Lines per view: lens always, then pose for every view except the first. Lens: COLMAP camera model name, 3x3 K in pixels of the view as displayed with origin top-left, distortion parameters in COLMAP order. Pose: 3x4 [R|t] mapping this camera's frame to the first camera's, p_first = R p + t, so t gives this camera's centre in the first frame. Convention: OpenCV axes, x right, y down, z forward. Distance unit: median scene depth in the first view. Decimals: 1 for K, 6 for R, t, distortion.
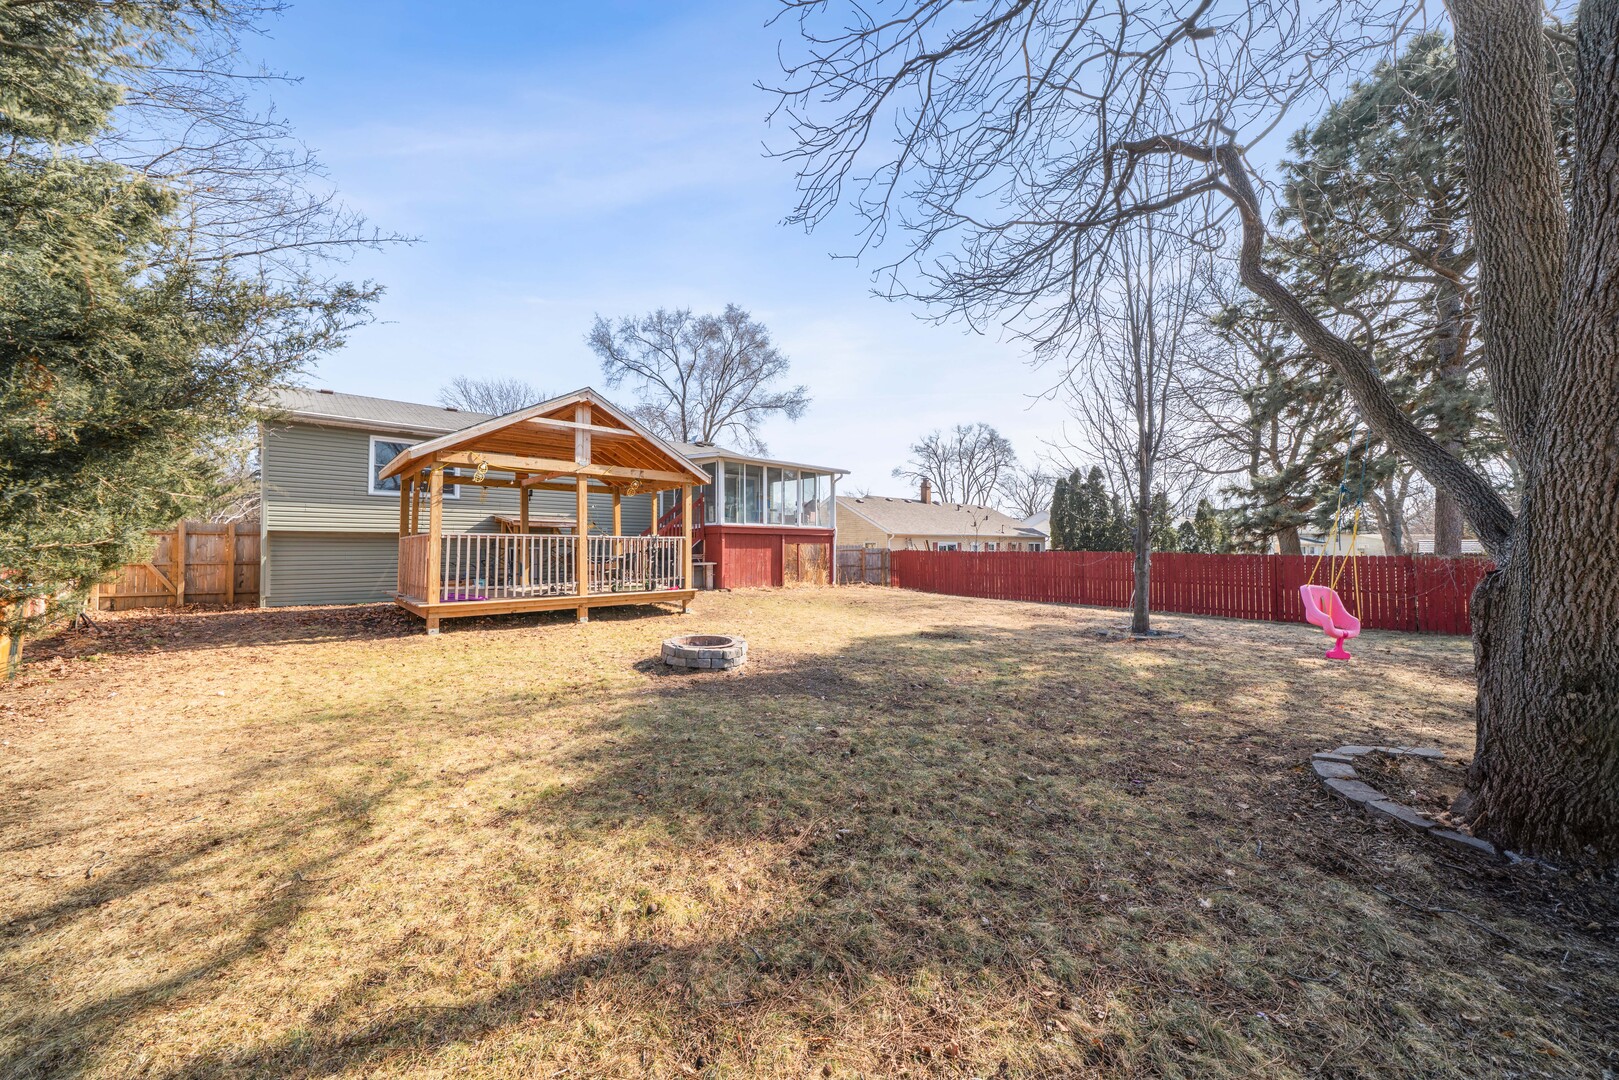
lens RADIAL K [[546.5, 0, 792.5], [0, 546.5, 536.6], [0, 0, 1]] dist [-0.000687, -0.000078]
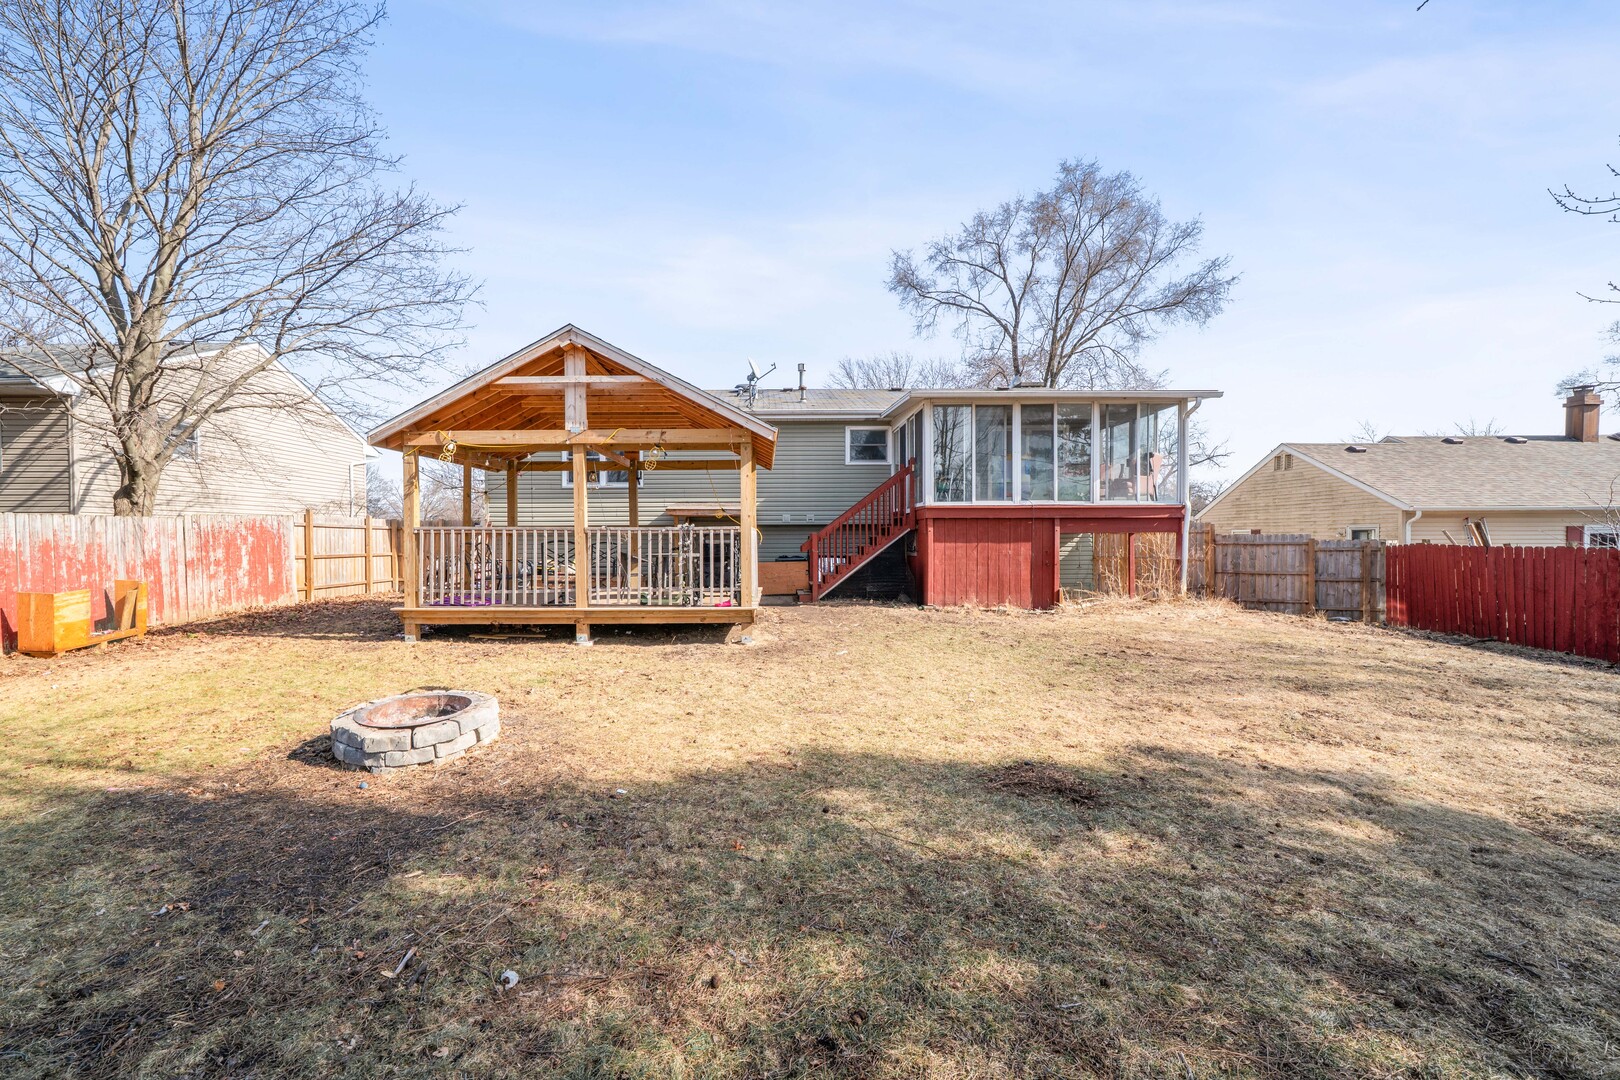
lens RADIAL K [[639.8, 0, 773.1], [0, 639.8, 546.2], [0, 0, 1]] dist [0.013644, -0.000072]
pose [[0.735867, 0.001546, -0.677124, 0.229316], [0.018096, 0.999595, 0.021947, 0.005484], [0.676884, -0.028403, 0.735541, 0.302109]]
